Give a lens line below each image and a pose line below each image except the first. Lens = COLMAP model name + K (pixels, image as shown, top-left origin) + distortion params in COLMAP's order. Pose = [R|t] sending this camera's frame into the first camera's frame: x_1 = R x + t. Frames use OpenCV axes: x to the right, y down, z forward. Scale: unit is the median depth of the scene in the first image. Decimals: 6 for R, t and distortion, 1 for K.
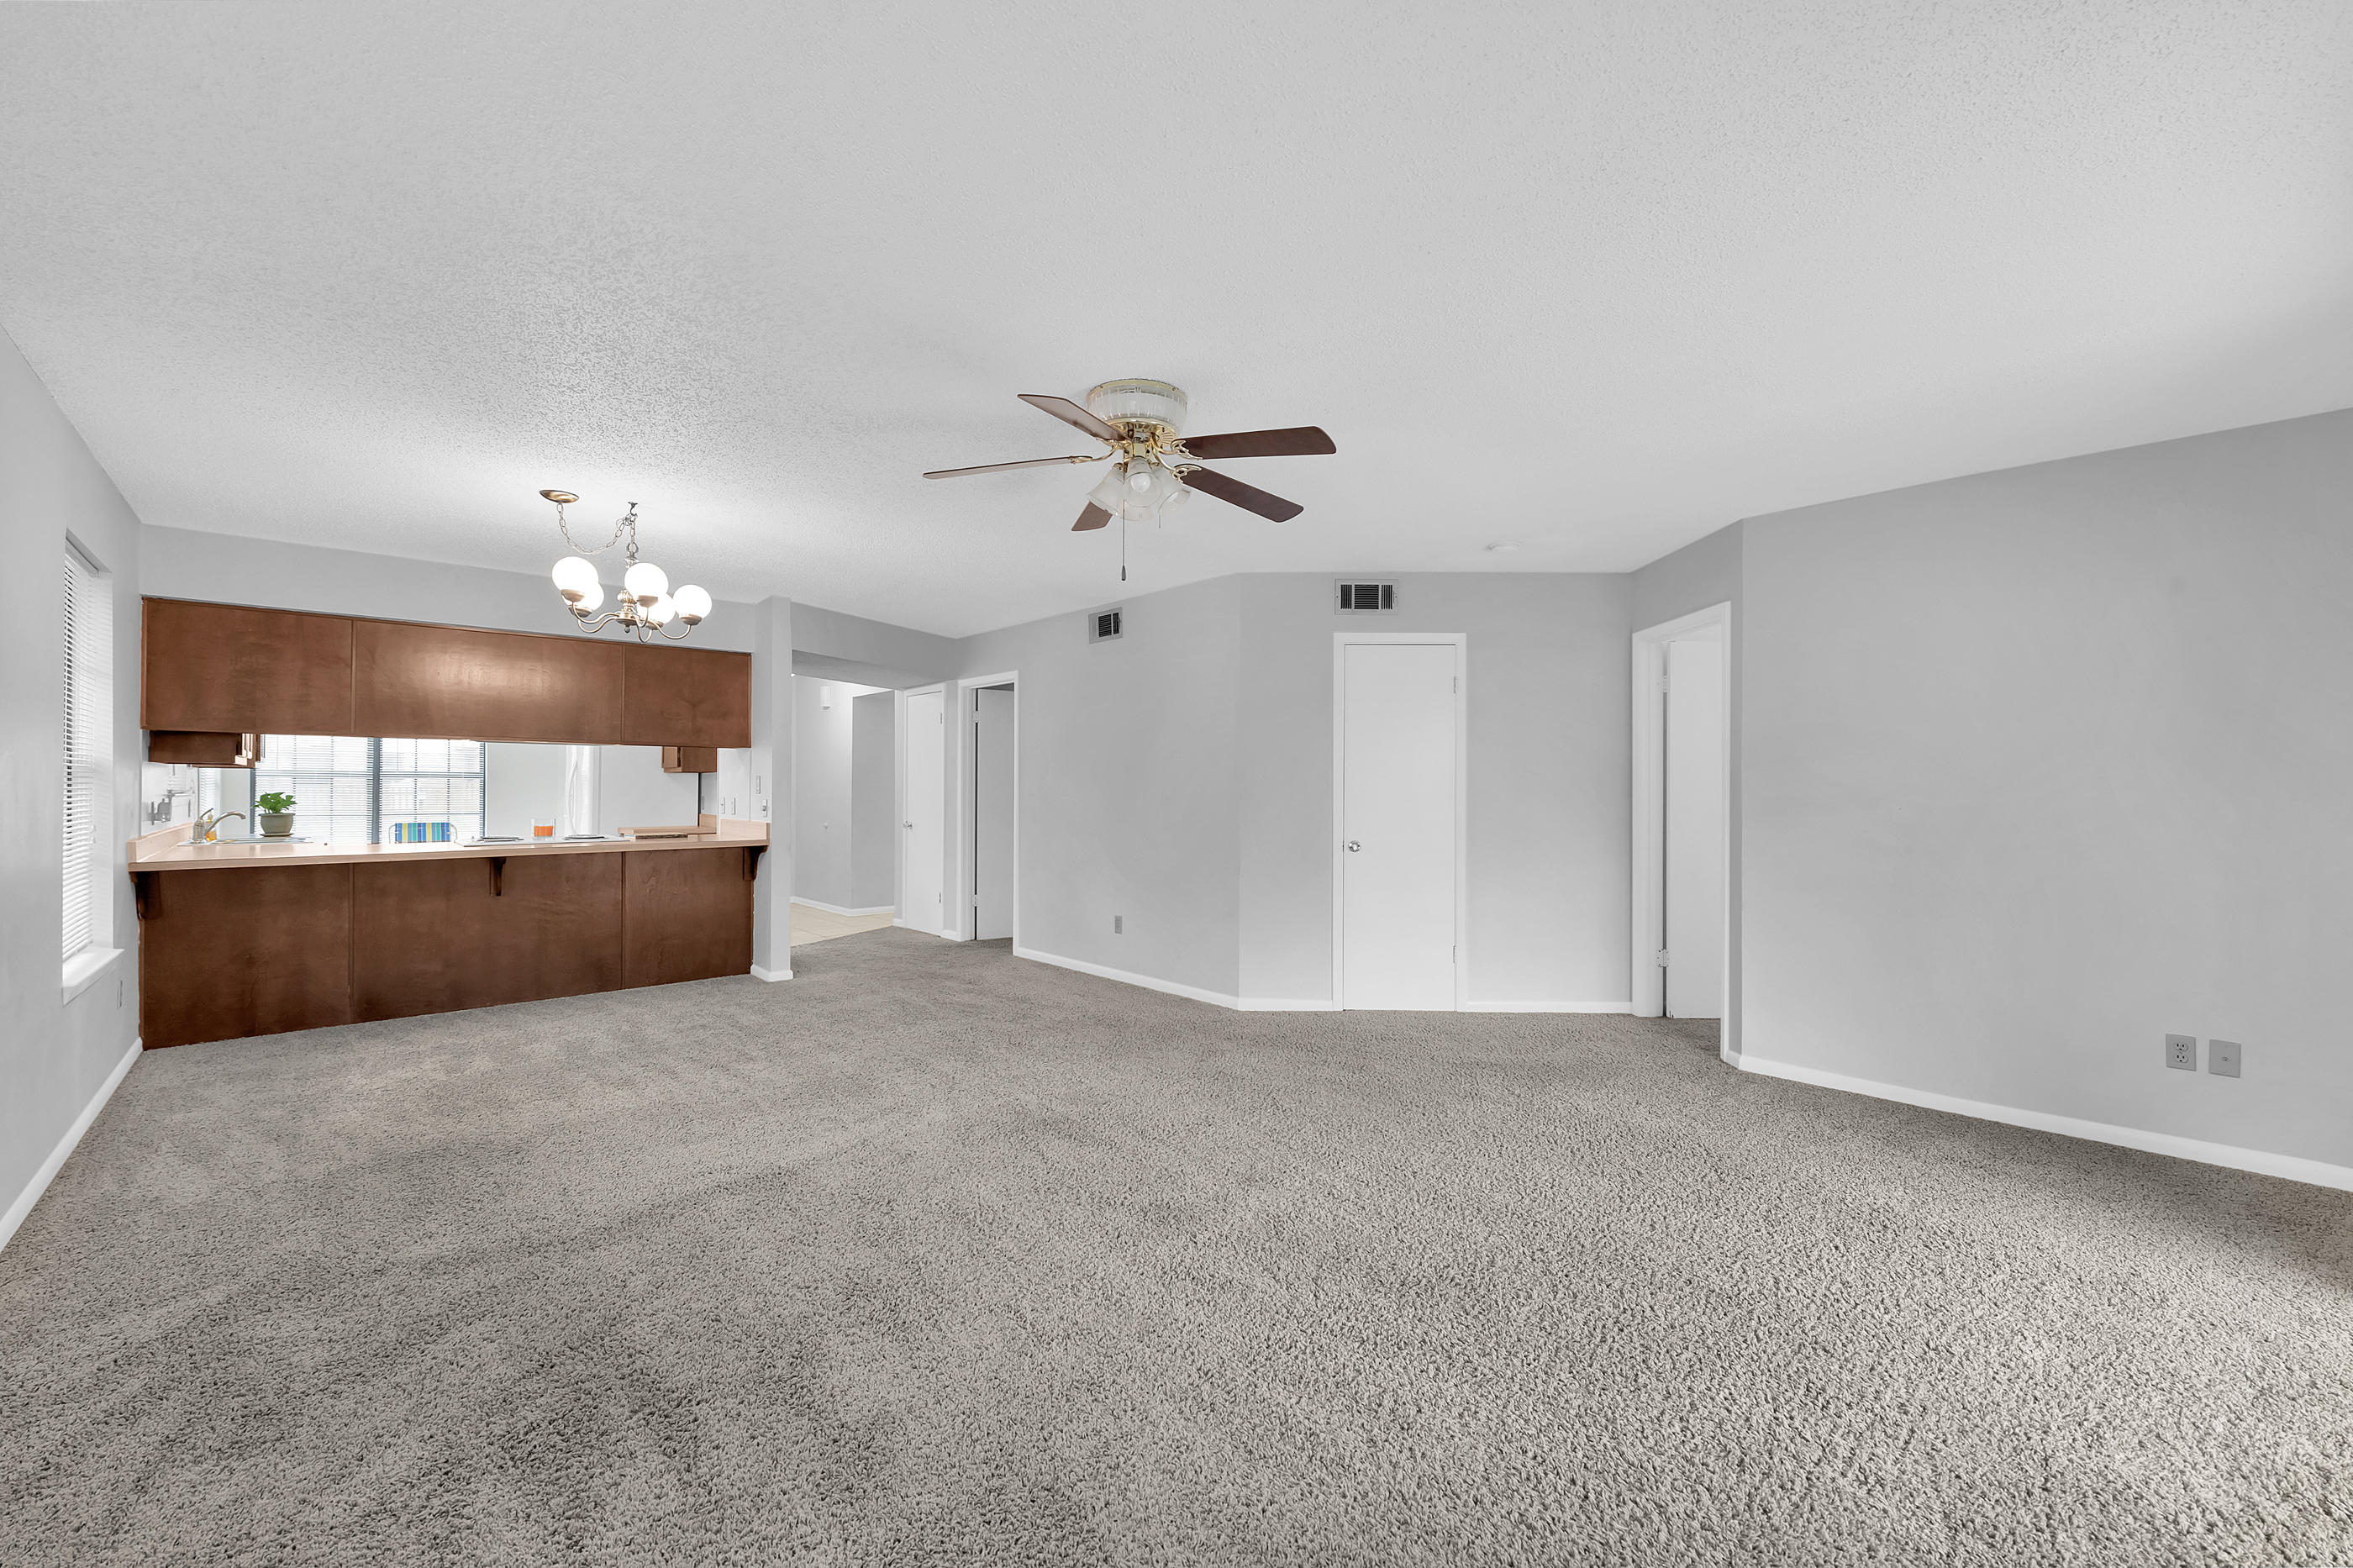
lens RADIAL K [[964.8, 0, 1176.4], [0, 964.8, 796.5], [0, 0, 1]] dist [-0.001061, -0.000915]
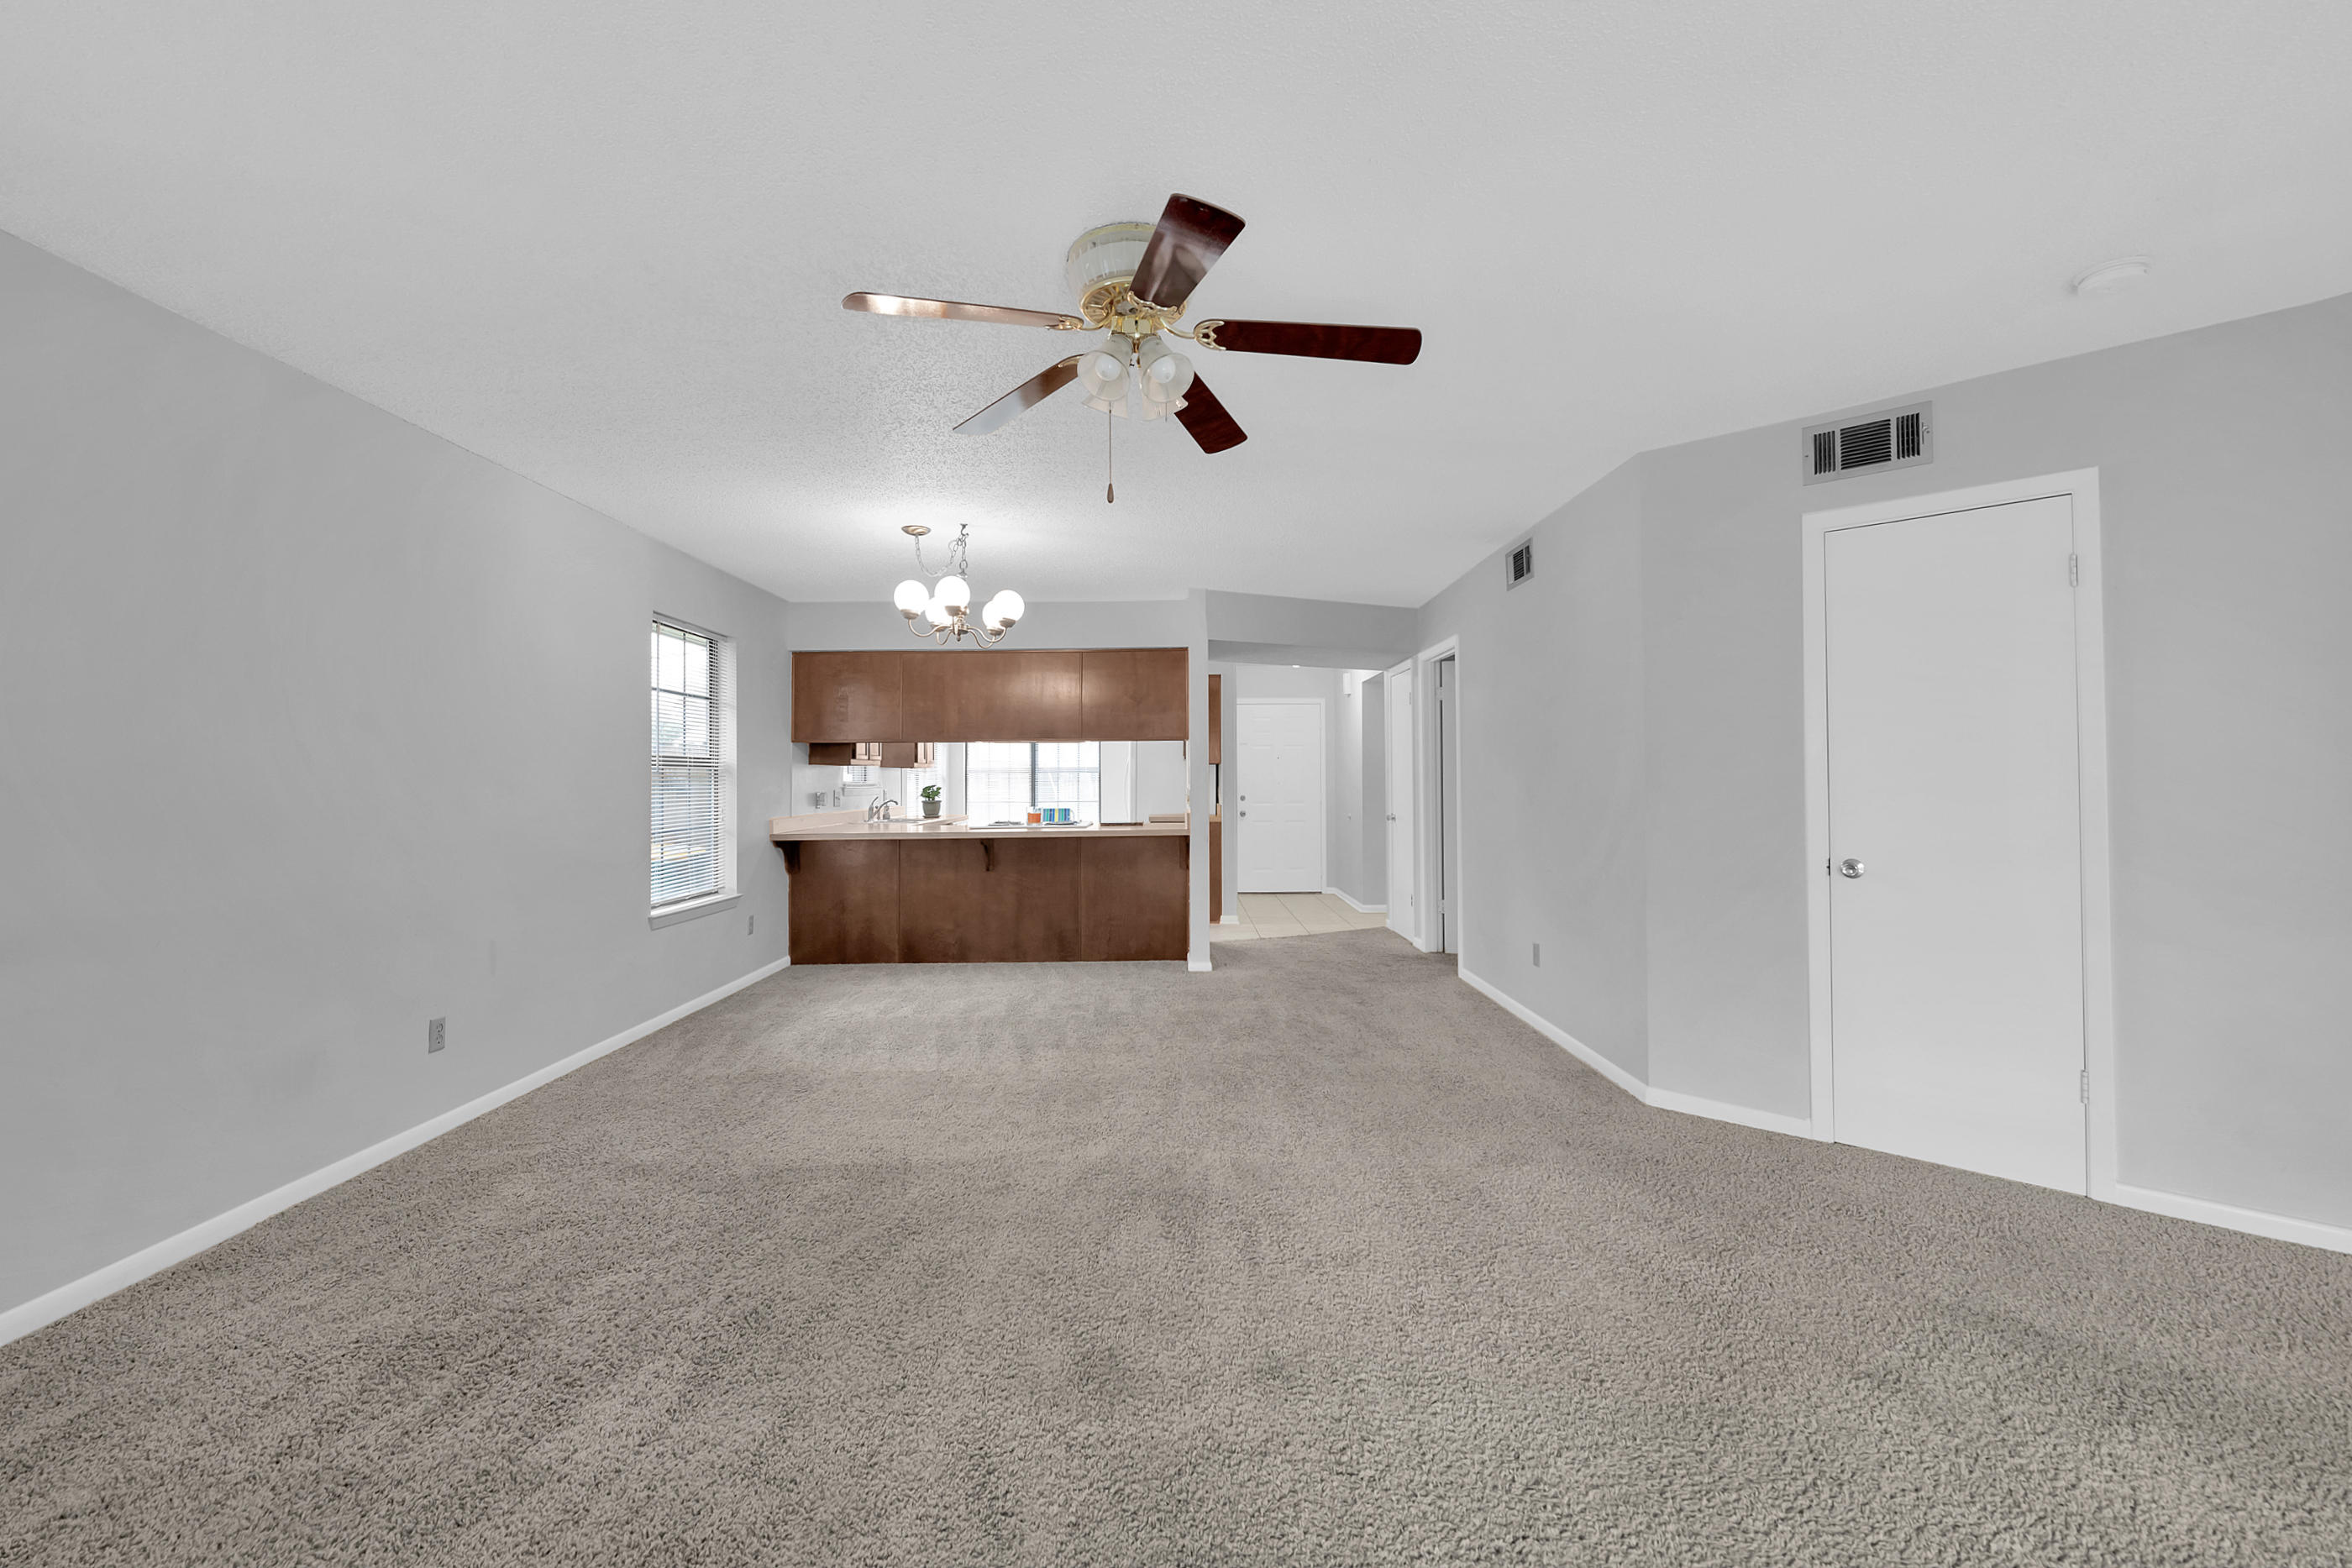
lens RADIAL K [[964.3, 0, 1183.0], [0, 964.3, 773.6], [0, 0, 1]] dist [-0.001061, -0.000915]
pose [[0.726144, -0.012975, -0.687420, 0.308777], [0.005061, 0.999896, -0.013528, -0.000934], [0.687524, 0.006344, 0.726134, 0.301765]]
